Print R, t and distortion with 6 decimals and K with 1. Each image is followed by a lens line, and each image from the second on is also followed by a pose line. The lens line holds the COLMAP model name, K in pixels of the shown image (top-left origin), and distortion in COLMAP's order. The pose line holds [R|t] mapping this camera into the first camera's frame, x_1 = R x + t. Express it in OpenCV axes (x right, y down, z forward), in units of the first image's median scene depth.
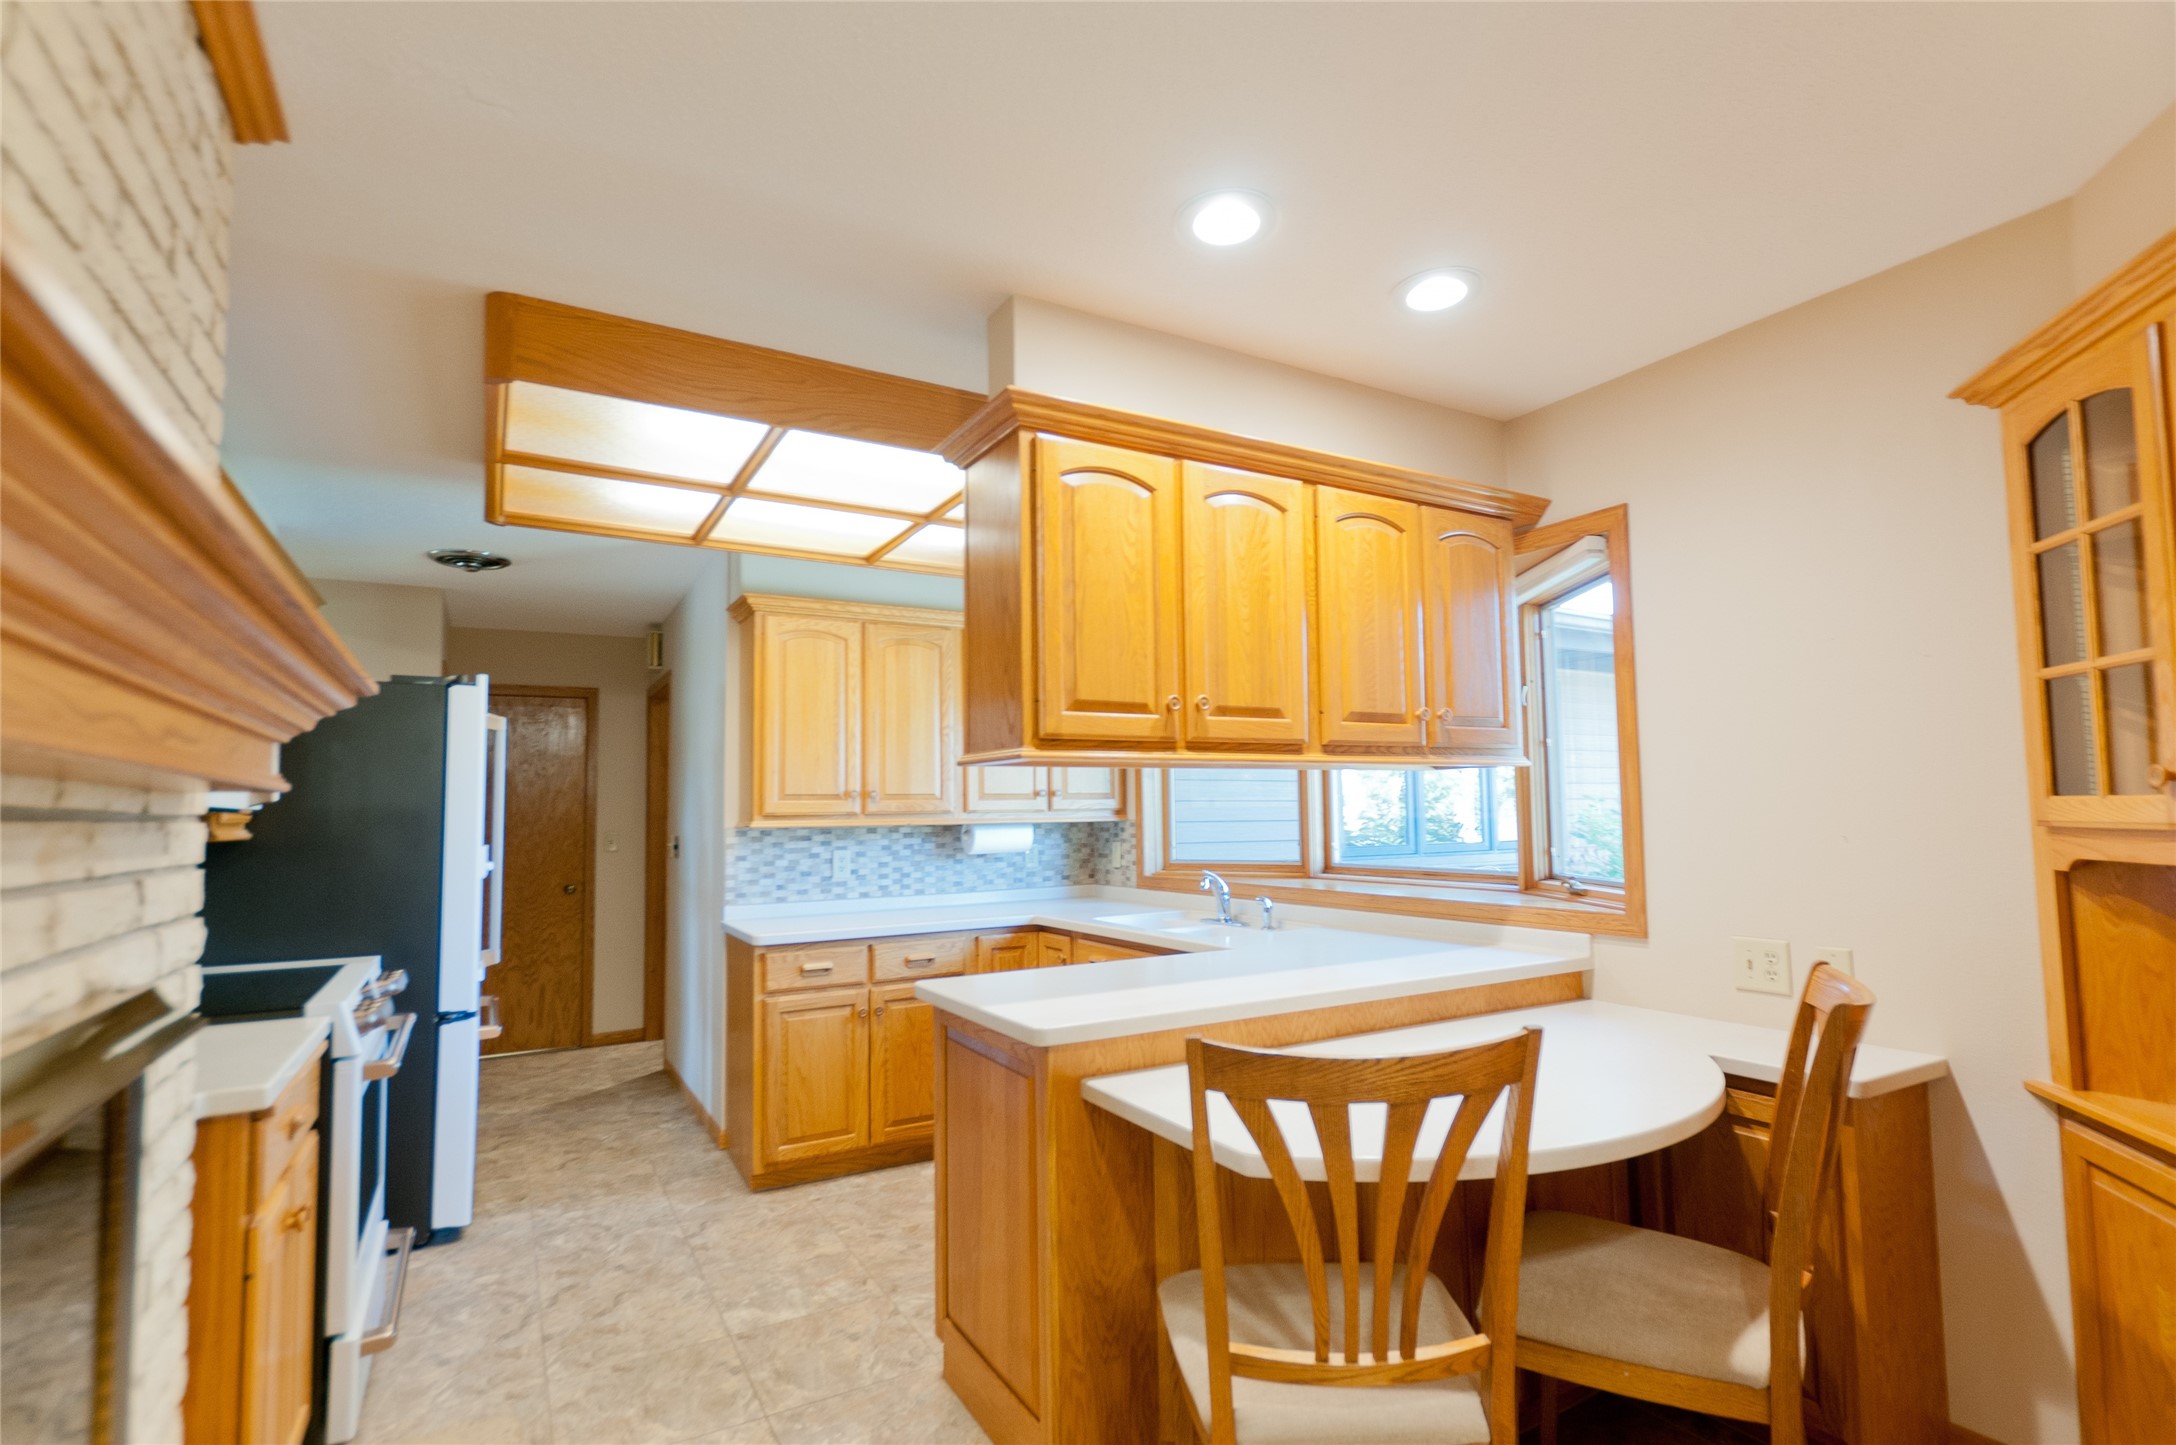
lens RADIAL K [[1031.8, 0, 1092.2], [0, 1031.8, 740.3], [0, 0, 1]] dist [0.003707, -0.000156]
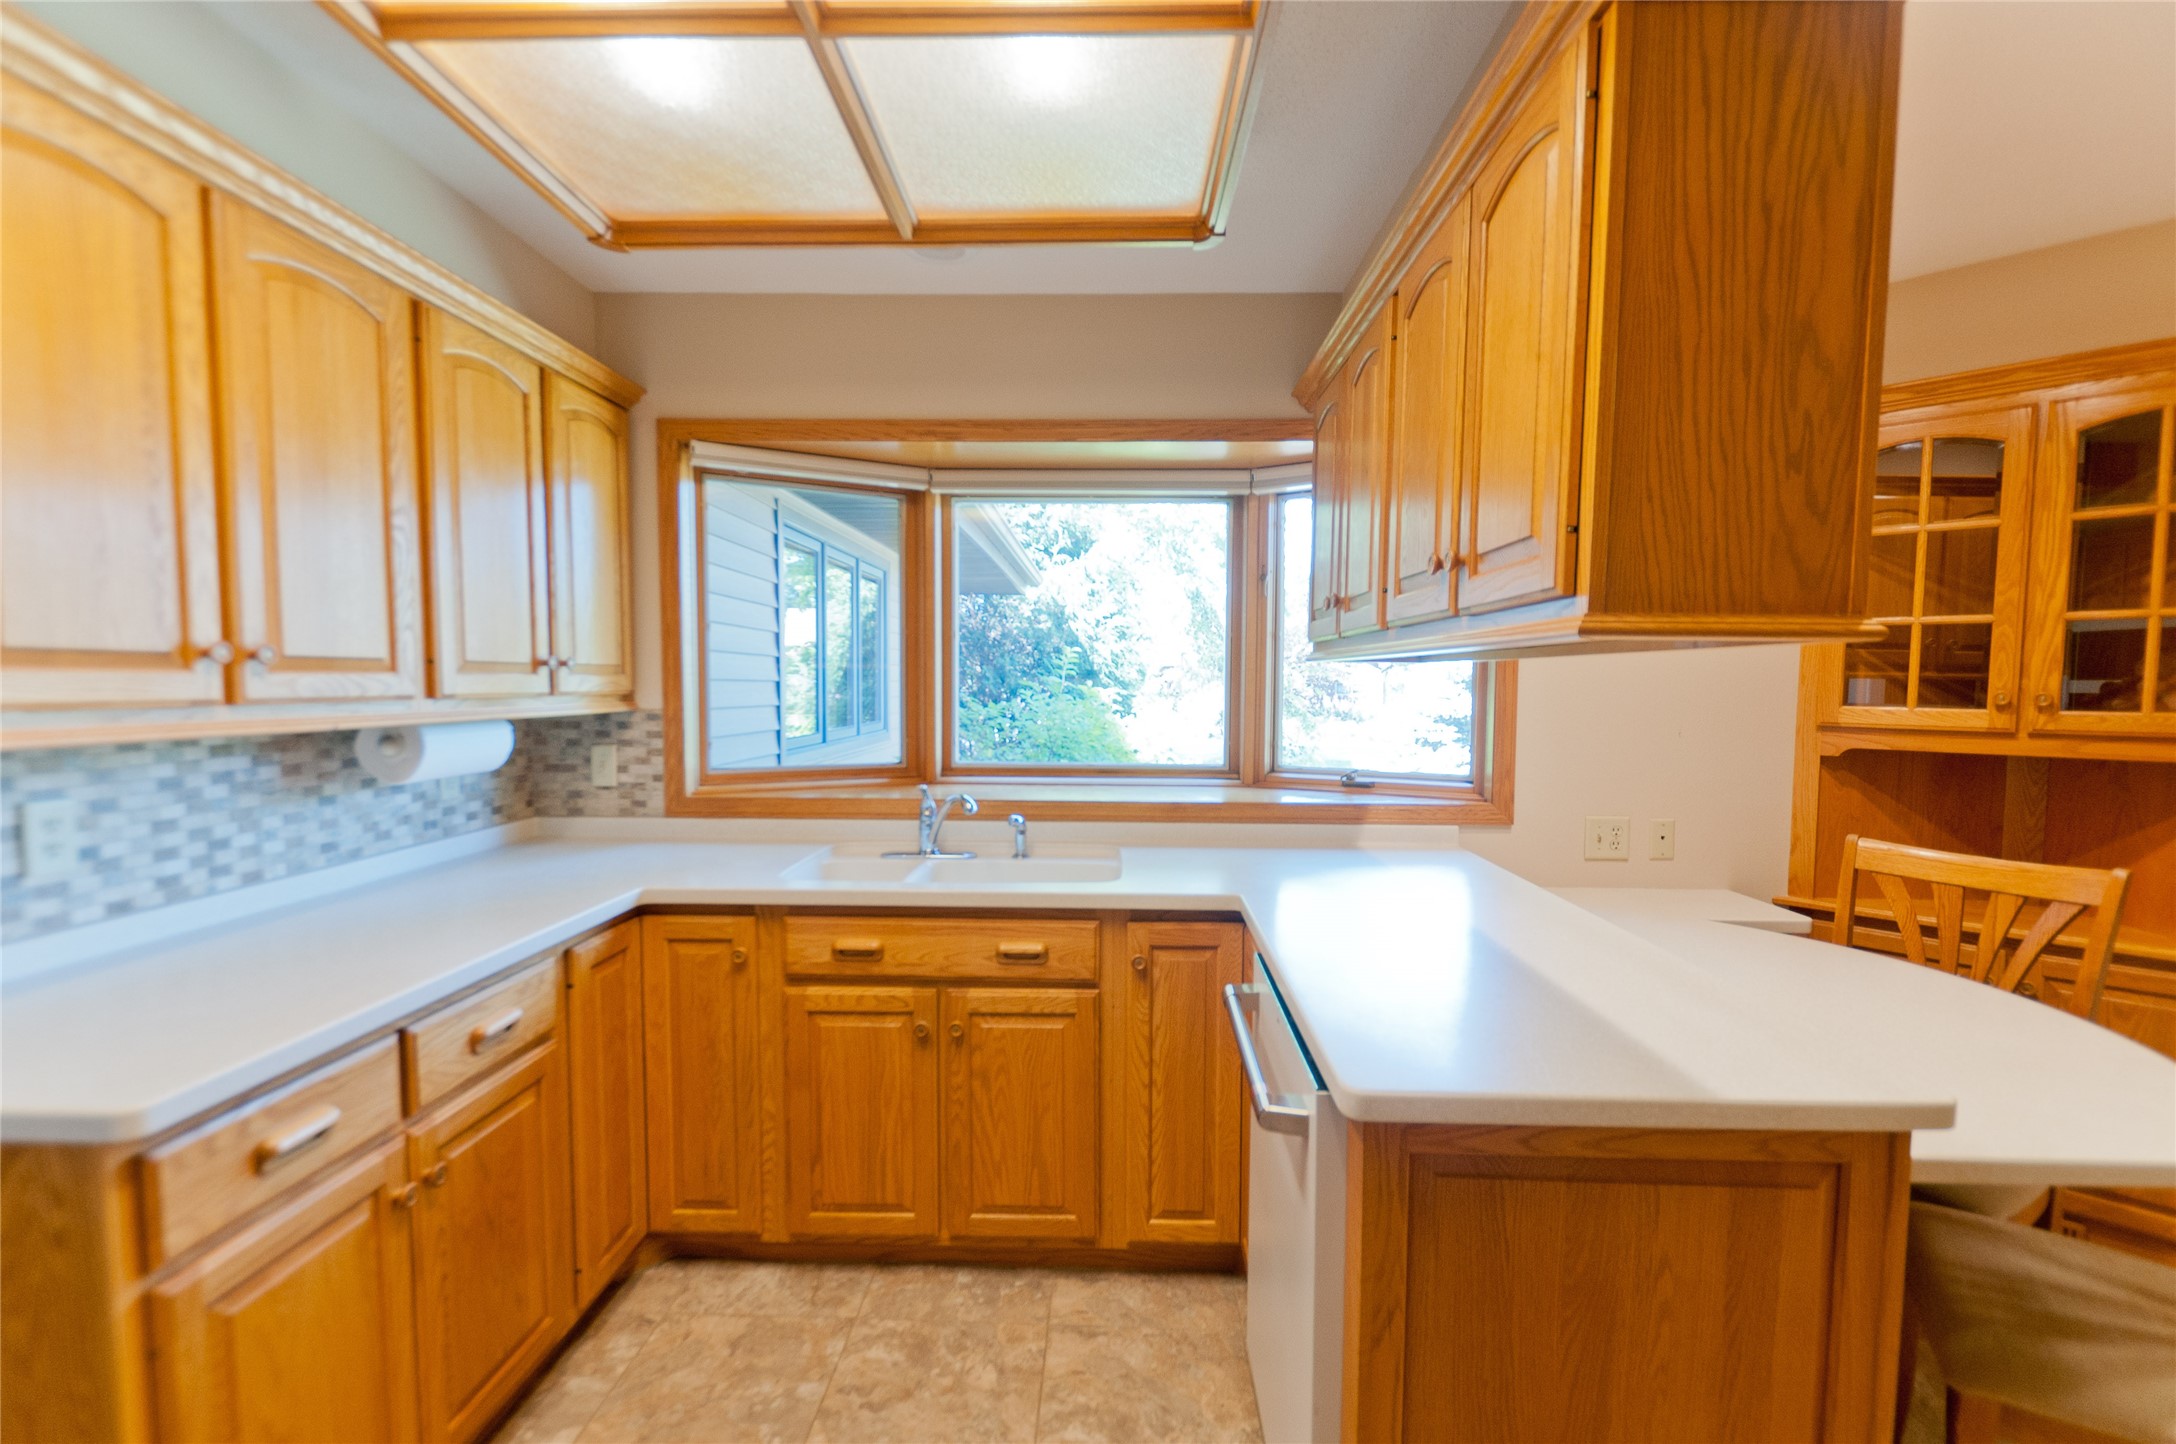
lens RADIAL K [[961.1, 0, 1105.0], [0, 961.1, 733.0], [0, 0, 1]] dist [0.008199, -0.003994]
pose [[0.509499, -0.027303, 0.860038, -0.357194], [-0.077628, 0.993962, 0.077542, 0.027570], [-0.856963, -0.106271, 0.504303, 0.522680]]
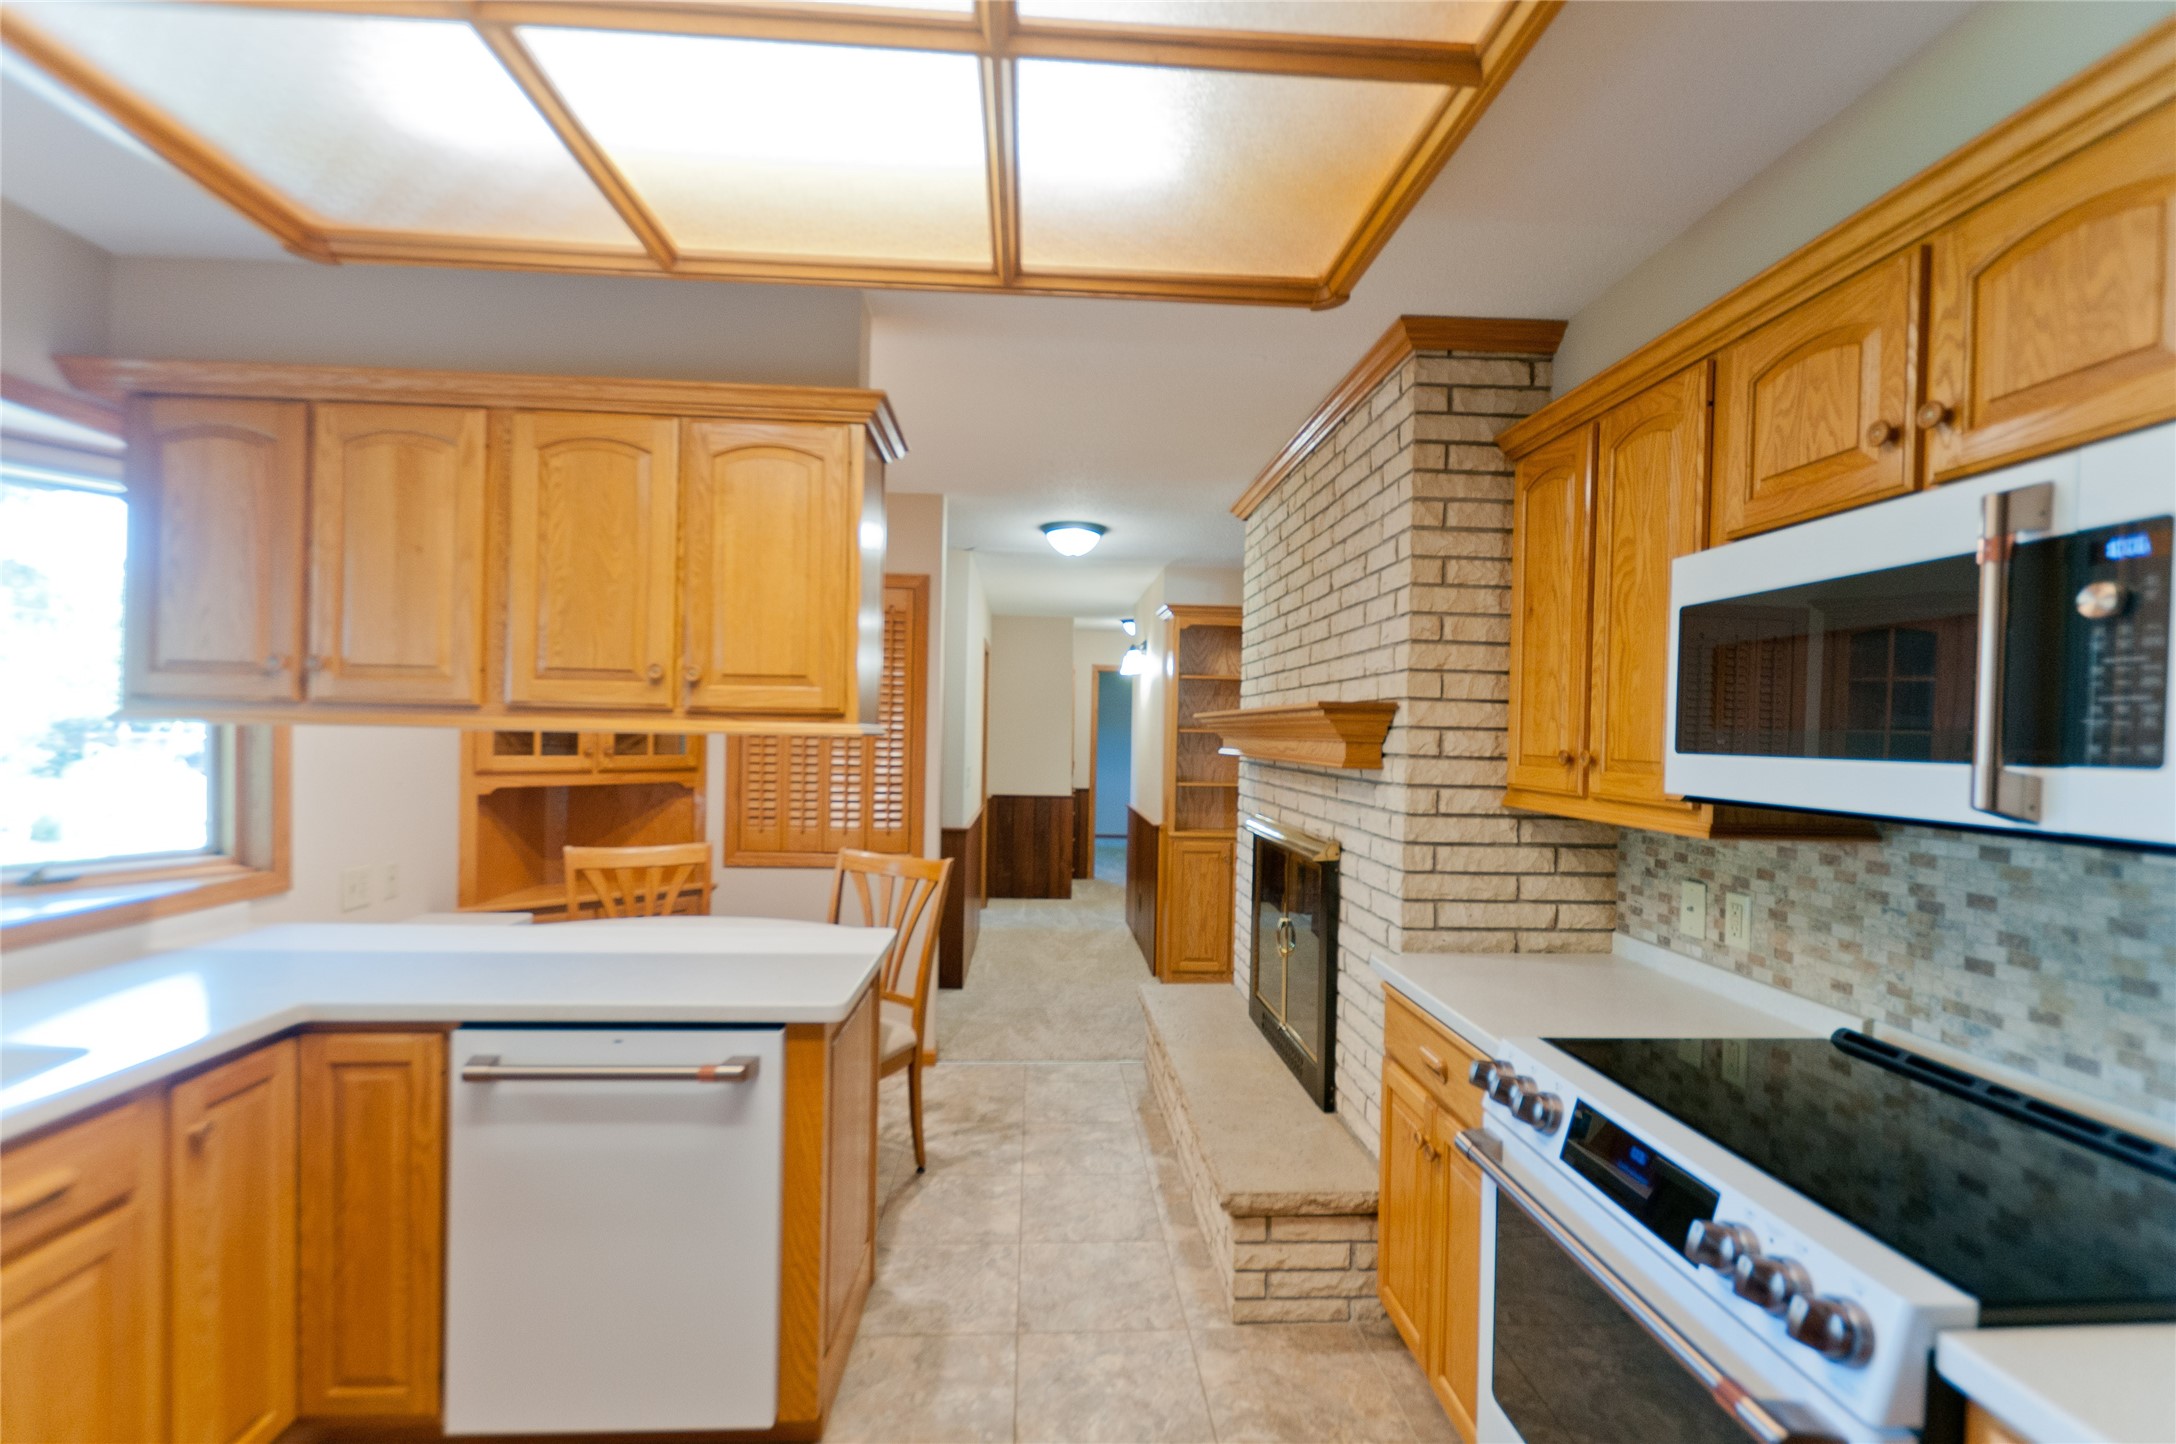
lens RADIAL K [[961.1, 0, 1081.2], [0, 961.1, 738.4], [0, 0, 1]] dist [0.008199, -0.003994]
pose [[-0.887109, -0.002055, 0.461555, -0.400644], [-0.036397, 0.997187, -0.065516, 0.042578], [-0.460122, -0.074919, -0.884689, 0.940687]]
